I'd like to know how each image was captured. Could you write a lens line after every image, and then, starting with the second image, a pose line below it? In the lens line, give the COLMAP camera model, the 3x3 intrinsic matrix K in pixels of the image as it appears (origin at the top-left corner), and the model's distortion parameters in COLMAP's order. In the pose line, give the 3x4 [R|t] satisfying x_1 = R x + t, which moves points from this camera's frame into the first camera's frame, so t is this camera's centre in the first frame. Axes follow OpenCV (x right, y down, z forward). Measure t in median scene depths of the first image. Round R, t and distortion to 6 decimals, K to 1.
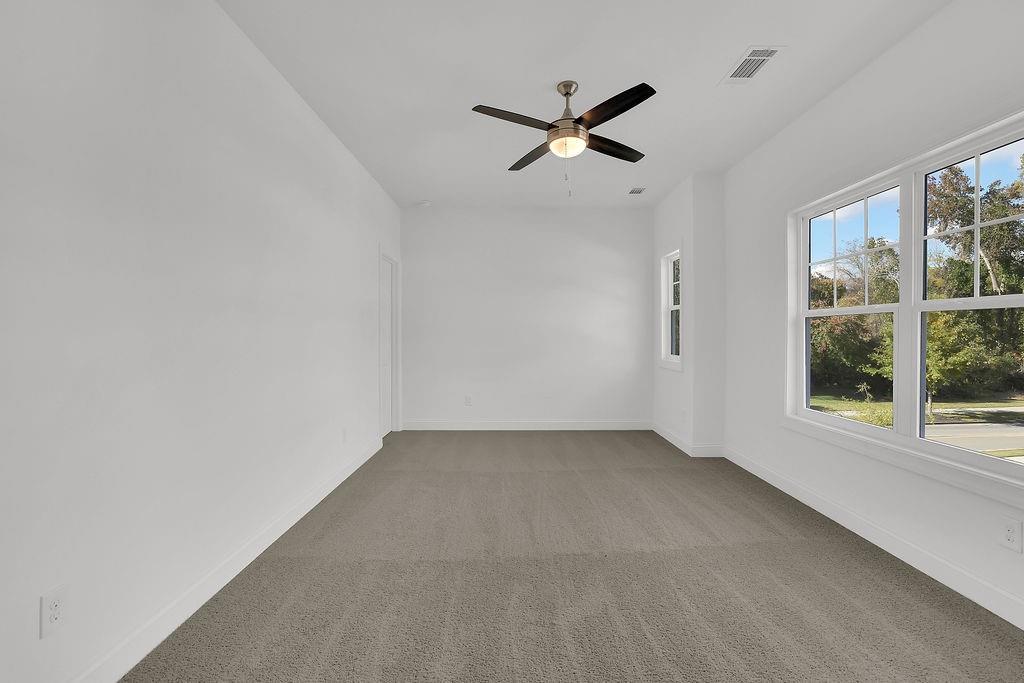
lens RADIAL K [[446.7, 0, 514.8], [0, 446.7, 338.1], [0, 0, 1]] dist [-0.020078, 0.000424]
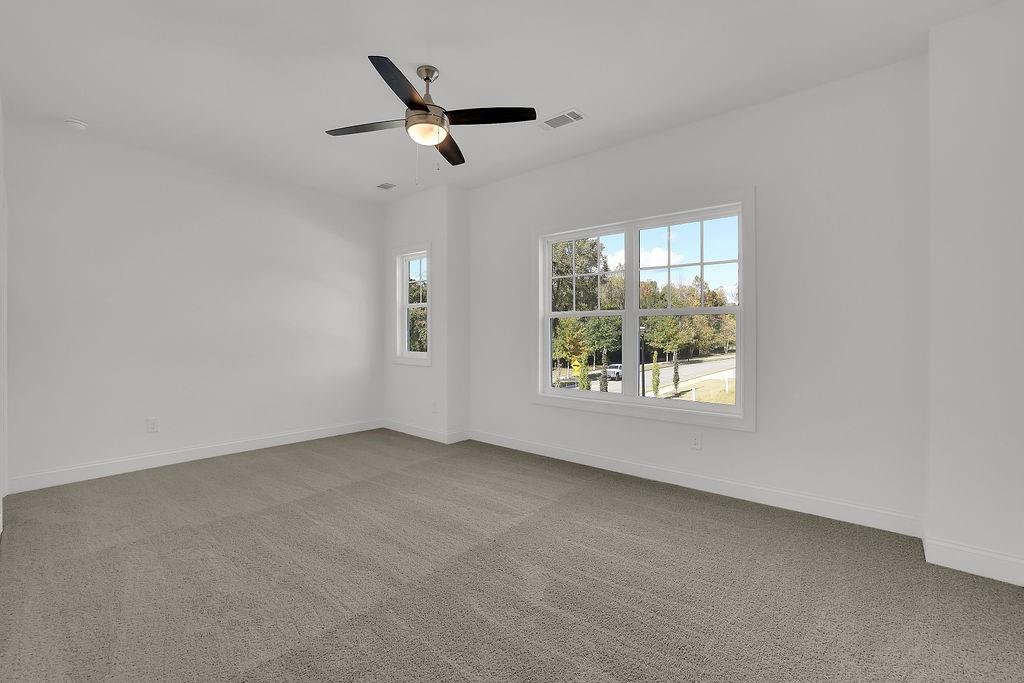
lens RADIAL K [[446.7, 0, 514.8], [0, 446.7, 338.1], [0, 0, 1]] dist [-0.020078, 0.000424]
pose [[0.664133, -0.010603, 0.747539, -0.342343], [0.004611, 0.999939, 0.010086, -0.002049], [-0.747600, -0.003251, 0.664141, 0.163784]]
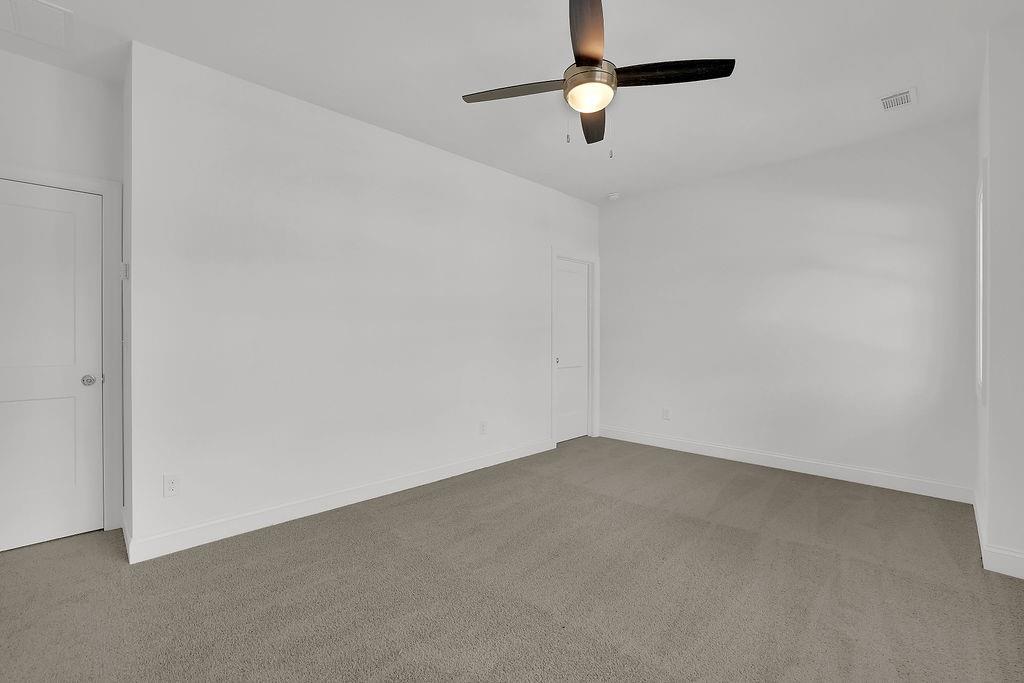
lens RADIAL K [[446.7, 0, 514.8], [0, 446.7, 338.1], [0, 0, 1]] dist [-0.020078, 0.000424]
pose [[0.695685, 0.003143, -0.718340, 0.427539], [-0.002099, 0.999995, 0.002342, -0.009791], [0.718344, -0.000122, 0.695688, 0.271641]]
